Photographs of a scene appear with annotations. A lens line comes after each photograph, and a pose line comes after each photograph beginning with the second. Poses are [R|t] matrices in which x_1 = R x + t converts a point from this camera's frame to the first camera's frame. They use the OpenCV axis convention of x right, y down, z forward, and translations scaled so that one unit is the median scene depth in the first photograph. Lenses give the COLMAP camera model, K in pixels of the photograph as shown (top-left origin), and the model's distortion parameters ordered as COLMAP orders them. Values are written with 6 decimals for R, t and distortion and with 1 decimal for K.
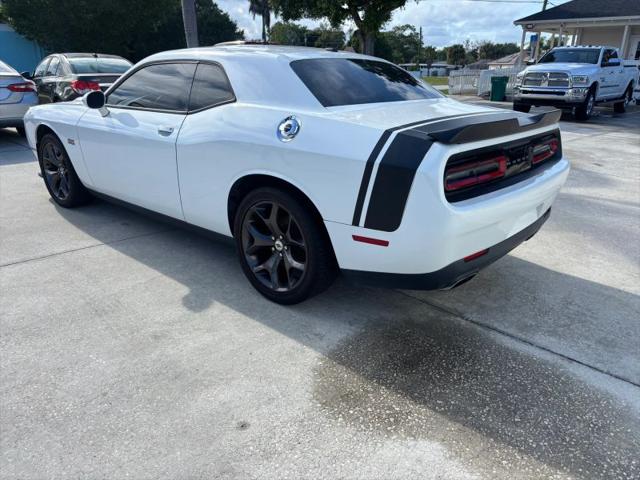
lens RADIAL K [[486.1, 0, 319.6], [0, 486.1, 240.9], [0, 0, 1]] dist [0.048910, -0.055482]
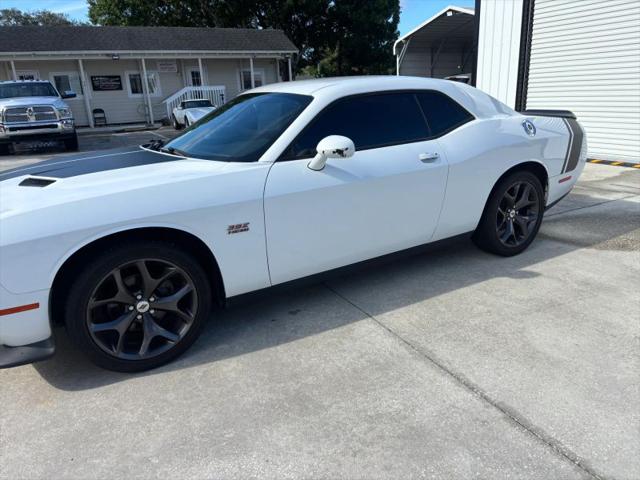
lens RADIAL K [[486.1, 0, 318.0], [0, 486.1, 243.7], [0, 0, 1]] dist [0.048910, -0.055482]
pose [[0.283053, -0.313797, 0.906318, -1.453858], [0.365647, 0.908902, 0.200496, -0.375733], [-0.886670, 0.274642, 0.372007, 0.937441]]
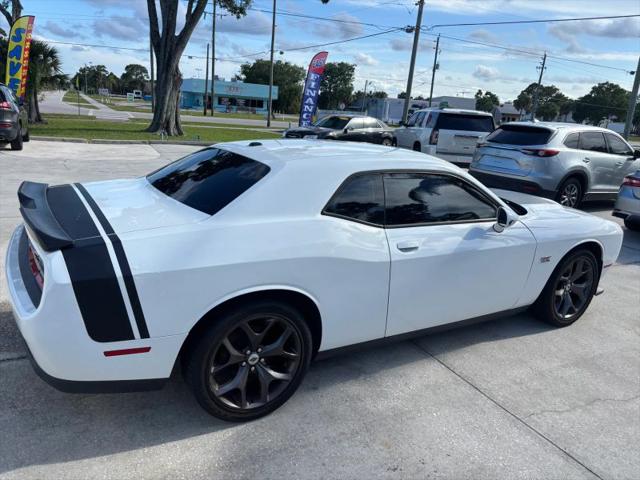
lens RADIAL K [[486.1, 0, 318.1], [0, 486.1, 237.7], [0, 0, 1]] dist [0.048910, -0.055482]
pose [[-0.300683, 0.210915, -0.930110, 1.049197], [-0.389333, 0.863134, 0.321589, -0.655262], [0.870638, 0.458819, -0.177413, 1.513993]]
